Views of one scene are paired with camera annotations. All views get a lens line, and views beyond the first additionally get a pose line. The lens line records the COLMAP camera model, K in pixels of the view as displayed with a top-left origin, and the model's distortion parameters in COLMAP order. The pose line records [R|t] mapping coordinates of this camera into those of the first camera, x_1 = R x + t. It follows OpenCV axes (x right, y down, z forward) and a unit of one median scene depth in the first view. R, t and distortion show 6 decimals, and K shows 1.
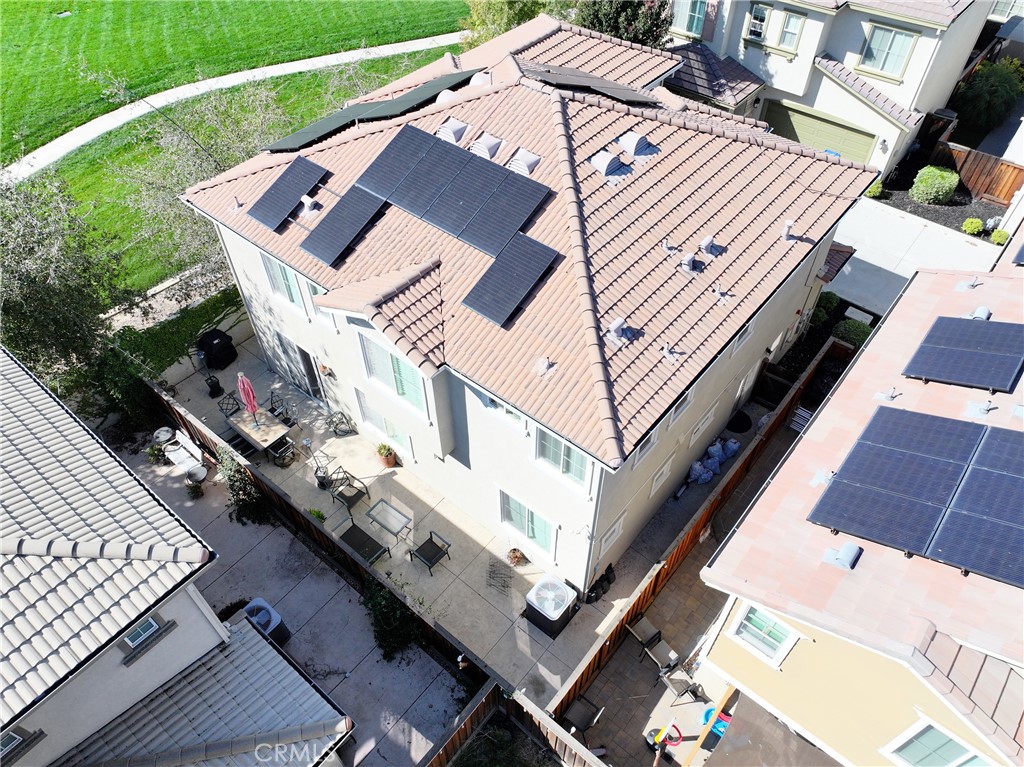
lens RADIAL K [[720.6, 0, 512.0], [0, 720.6, 383.5], [0, 0, 1]] dist [-0.005544, 0.025078]
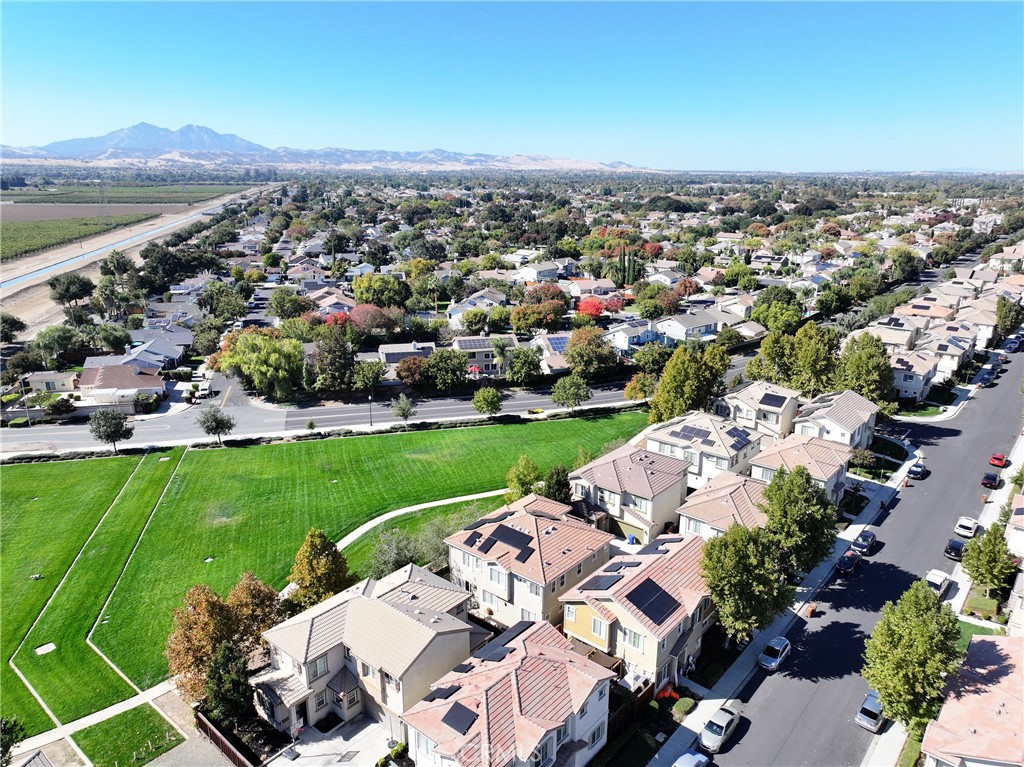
lens RADIAL K [[719.3, 0, 512.0], [0, 719.3, 383.5], [0, 0, 1]] dist [-0.004584, 0.024729]
pose [[0.999960, 0.008077, -0.003721, -0.063917], [-0.008833, 0.853583, -0.520881, 1.167928], [-0.001031, 0.520894, 0.853621, -3.114378]]
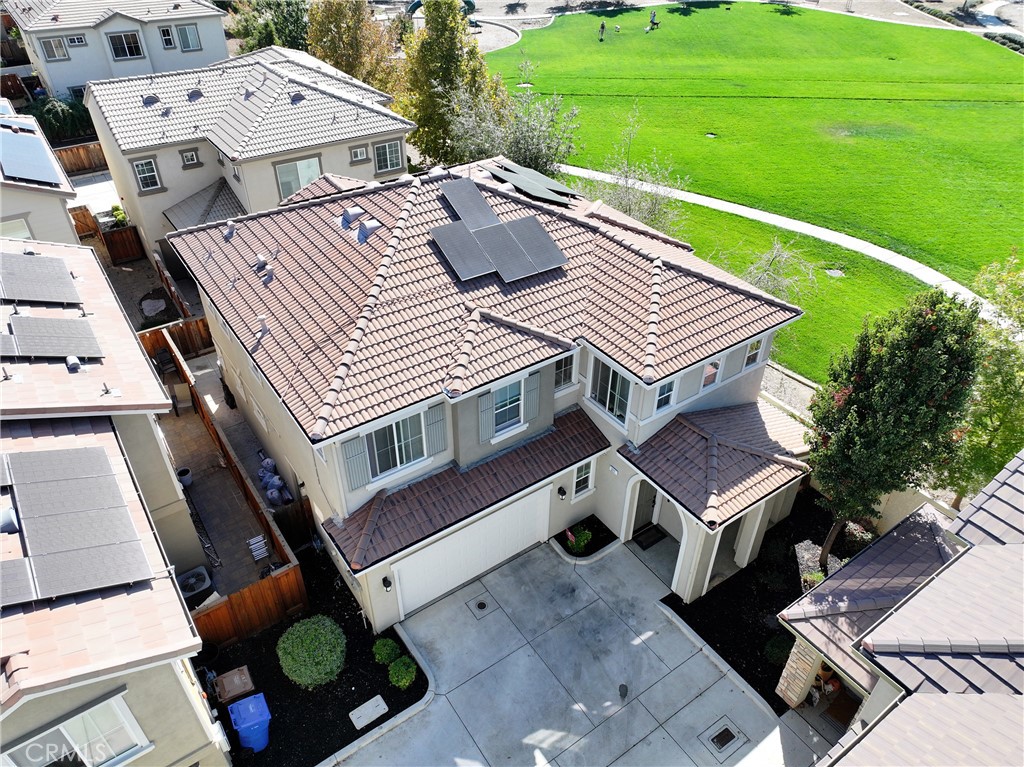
lens RADIAL K [[720.6, 0, 512.0], [0, 720.6, 383.5], [0, 0, 1]] dist [-0.005544, 0.025078]
pose [[-0.269771, 0.578994, -0.769409, 1.190370], [-0.714050, 0.415789, 0.563251, -1.079649], [0.646031, 0.701345, 0.301263, 0.973017]]
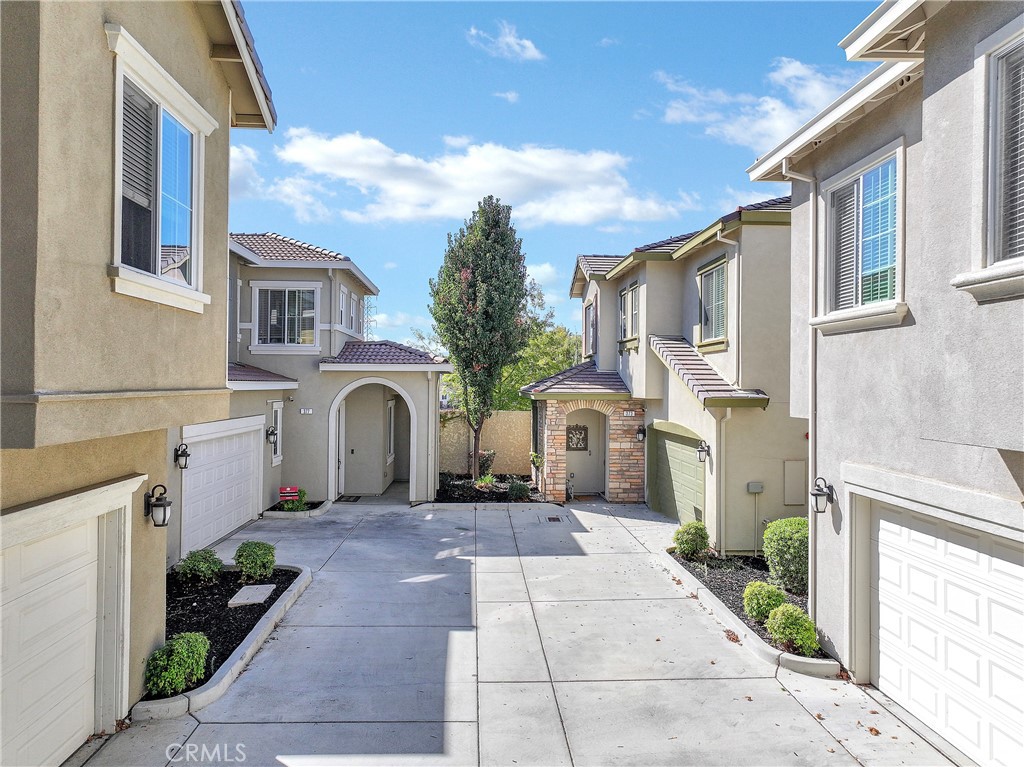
lens RADIAL K [[720.6, 0, 512.0], [0, 720.6, 383.5], [0, 0, 1]] dist [-0.005544, 0.025078]
pose [[0.677000, 0.001455, -0.735982, 1.343322], [-0.548377, 0.667954, -0.503110, -0.112134], [0.490870, 0.744201, 0.453003, 1.157096]]
